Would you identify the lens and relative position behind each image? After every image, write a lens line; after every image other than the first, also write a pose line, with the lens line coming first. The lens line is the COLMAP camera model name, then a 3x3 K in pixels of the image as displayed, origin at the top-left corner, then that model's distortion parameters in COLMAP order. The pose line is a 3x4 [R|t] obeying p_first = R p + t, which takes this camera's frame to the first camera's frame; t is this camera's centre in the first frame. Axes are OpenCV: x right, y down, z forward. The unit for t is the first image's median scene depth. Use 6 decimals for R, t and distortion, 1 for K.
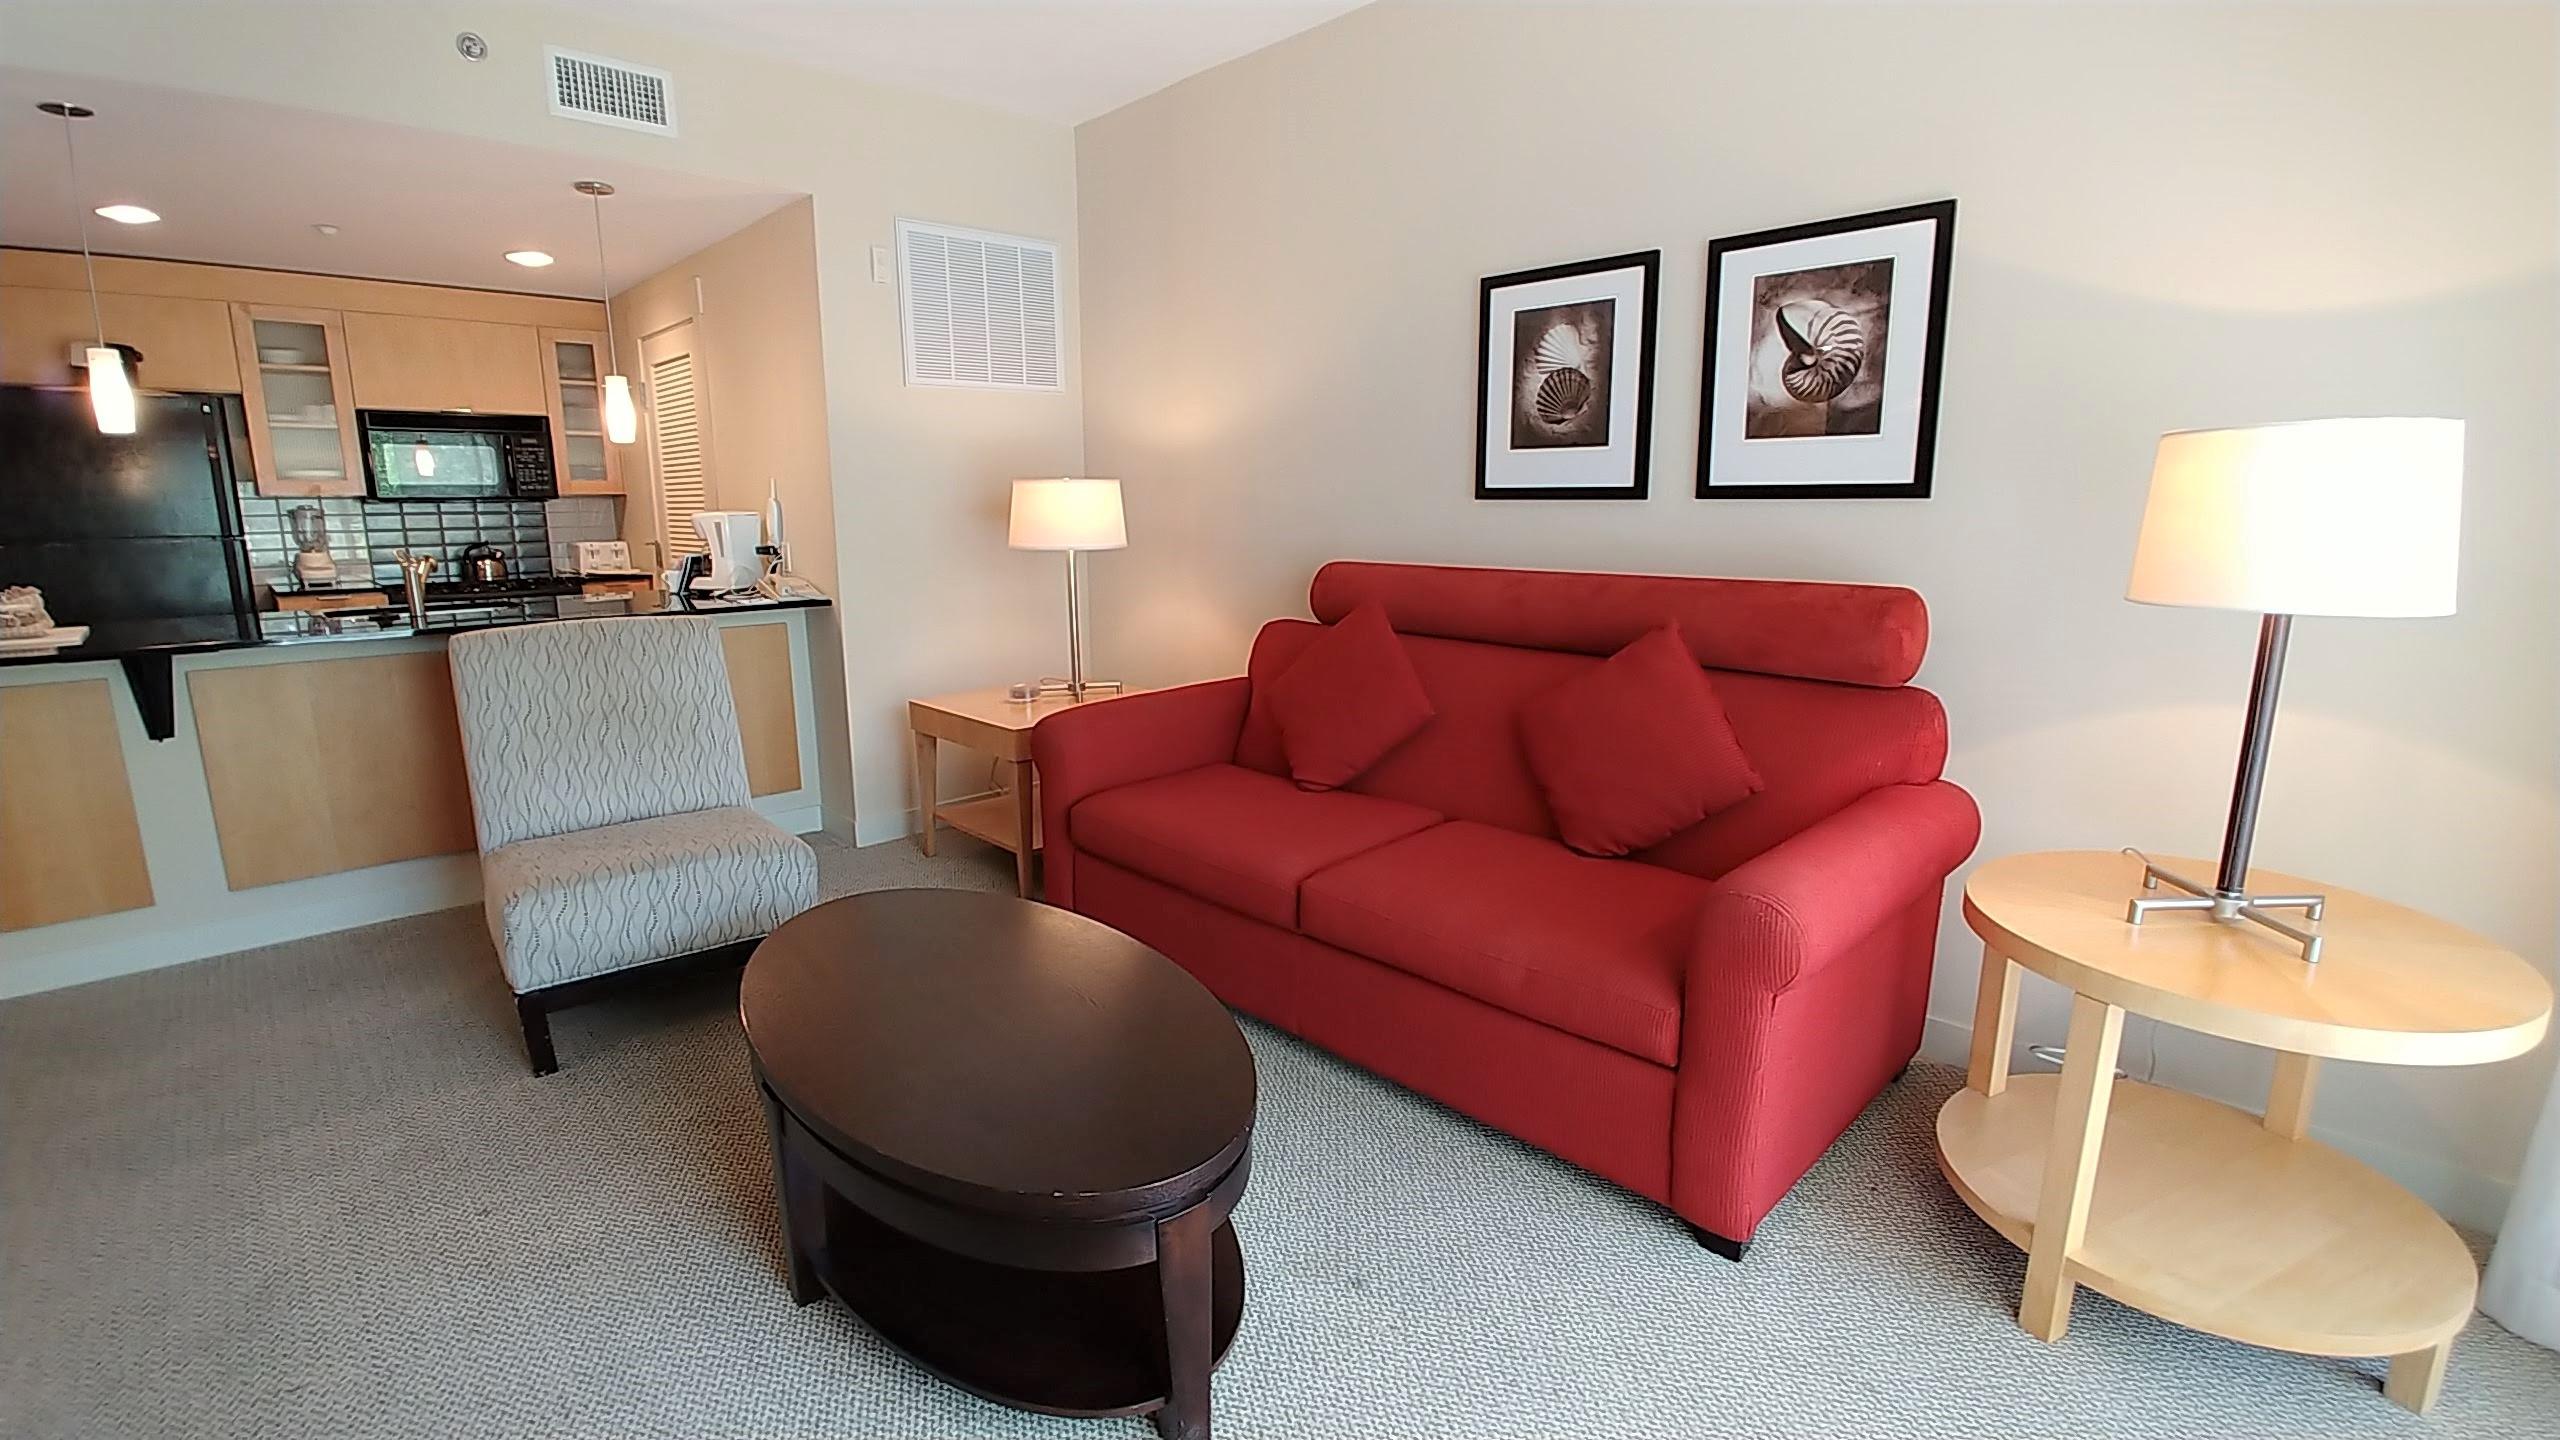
lens RADIAL K [[1115.6, 0, 1278.9], [0, 1115.6, 731.2], [0, 0, 1]] dist [-0.027678, -0.000093]
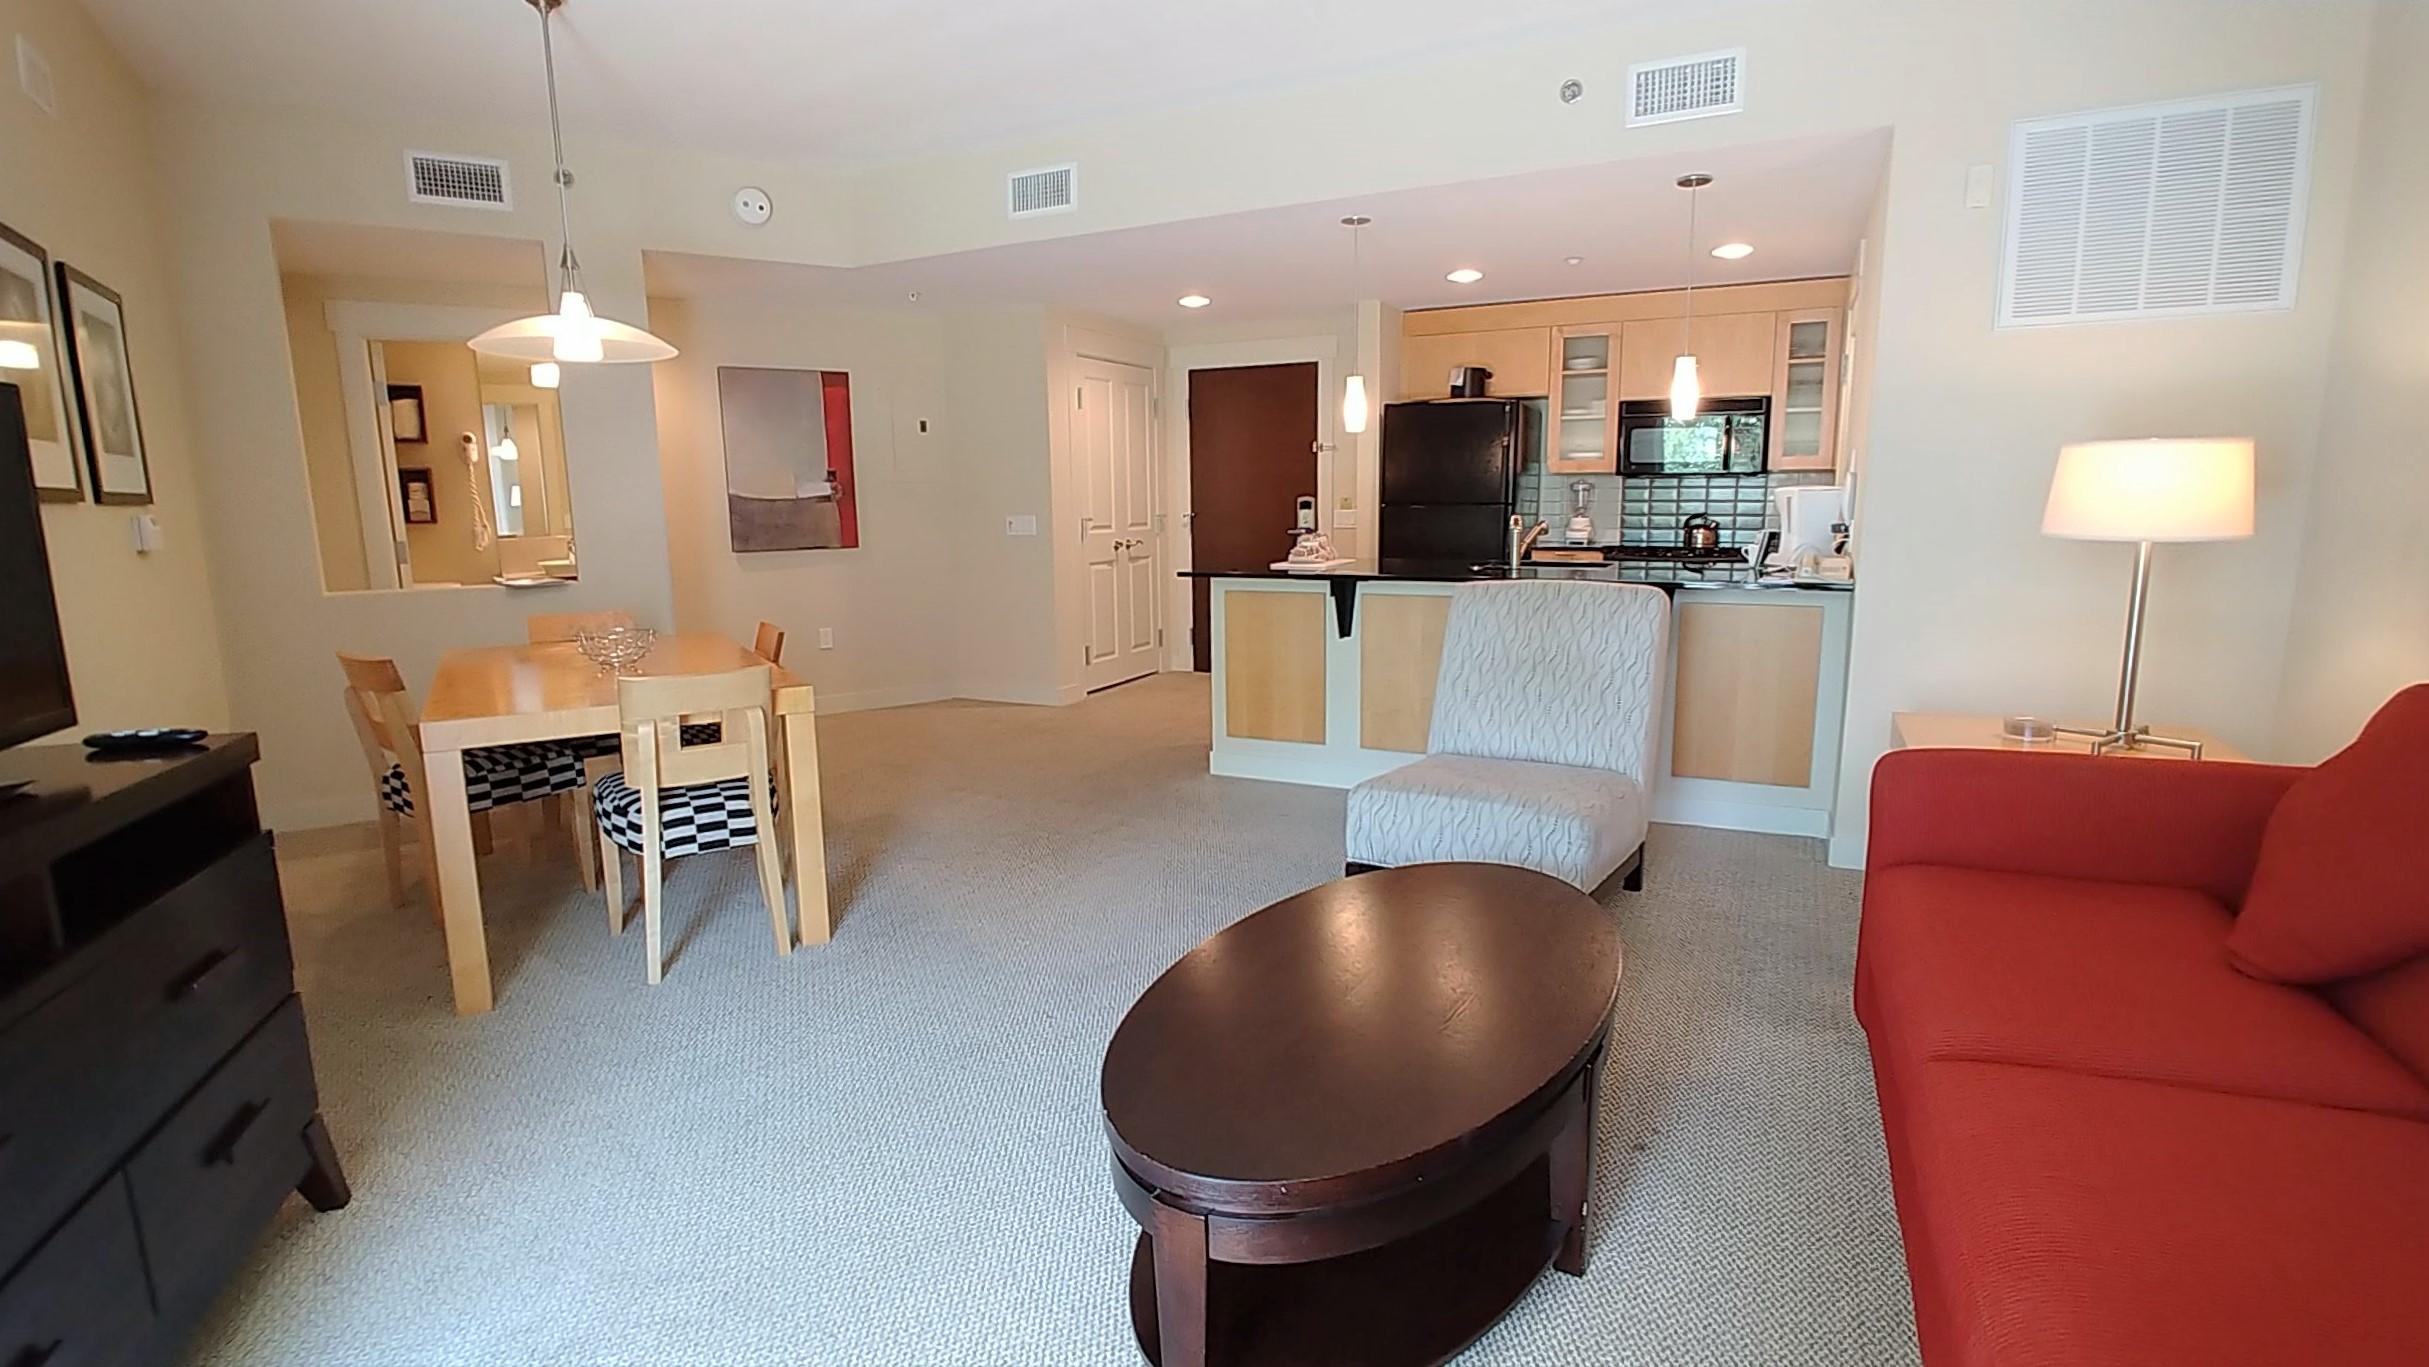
lens RADIAL K [[1120.8, 0, 1216.0], [0, 1120.8, 691.7], [0, 0, 1]] dist [-0.025429, 0.000450]
pose [[0.332044, 0.163865, -0.928921, 0.215764], [-0.177315, 0.978082, 0.109156, -0.034153], [0.926448, 0.128467, 0.353822, 0.183780]]
